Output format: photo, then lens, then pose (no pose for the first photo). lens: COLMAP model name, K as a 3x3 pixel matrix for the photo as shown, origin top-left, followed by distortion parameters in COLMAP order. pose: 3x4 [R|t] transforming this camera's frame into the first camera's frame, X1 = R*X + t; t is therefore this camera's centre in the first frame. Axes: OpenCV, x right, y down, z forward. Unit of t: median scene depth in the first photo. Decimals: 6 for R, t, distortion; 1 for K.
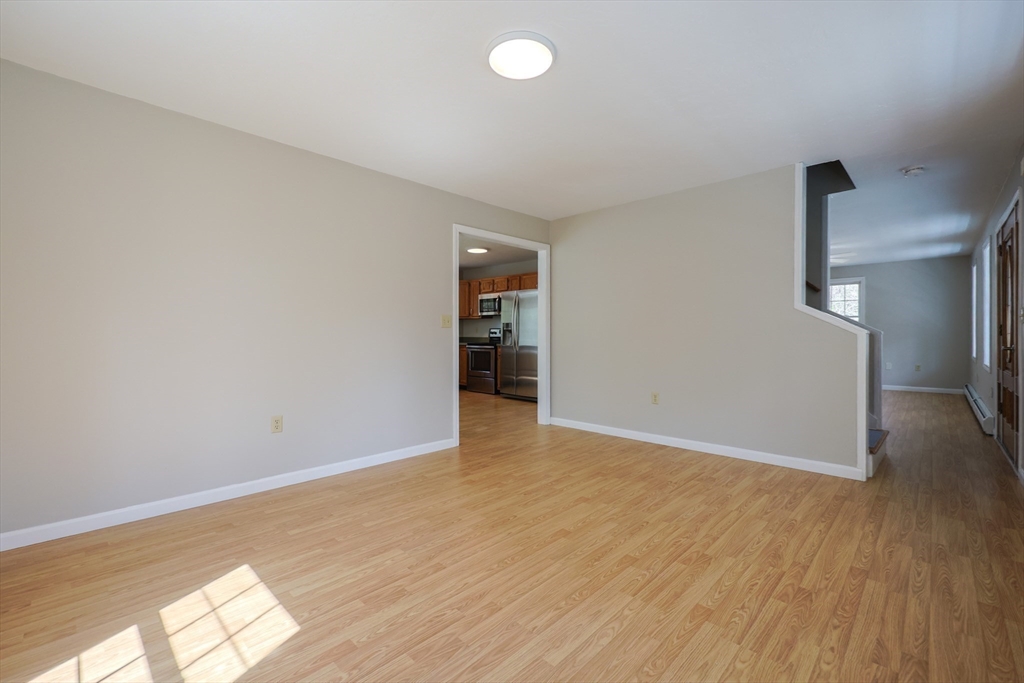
lens RADIAL K [[438.3, 0, 508.0], [0, 438.3, 341.0], [0, 0, 1]] dist [0.002894, 0.000251]
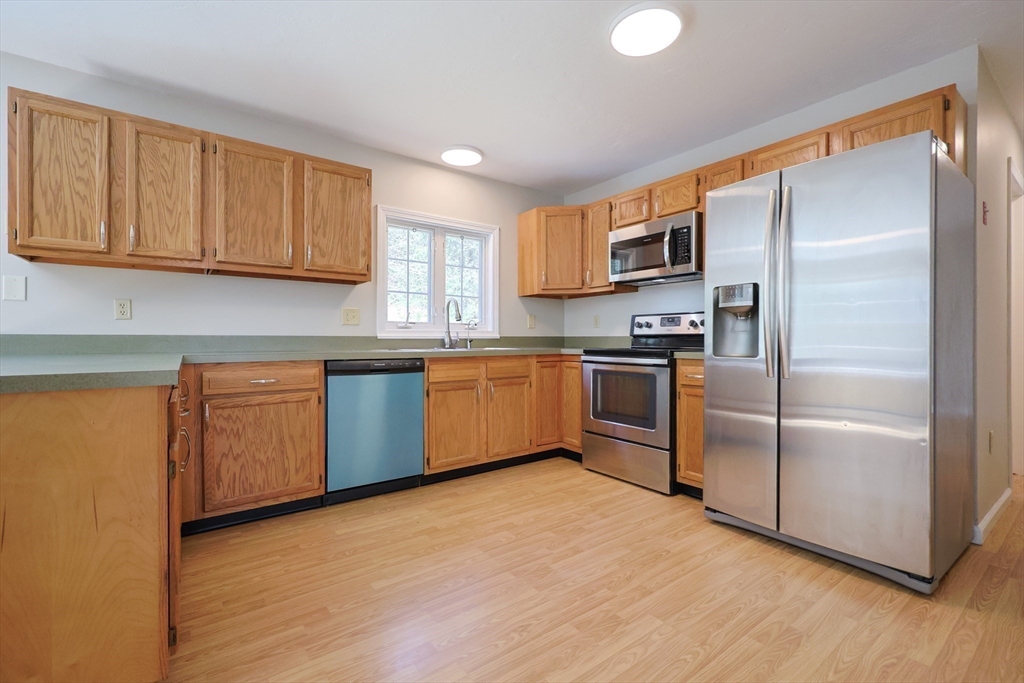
lens RADIAL K [[438.3, 0, 508.0], [0, 438.3, 341.0], [0, 0, 1]] dist [0.002894, 0.000251]
pose [[0.984074, -0.005750, -0.177664, -0.088414], [0.004674, 0.999968, -0.006472, -0.001218], [0.177696, 0.005538, 0.984070, 0.585269]]
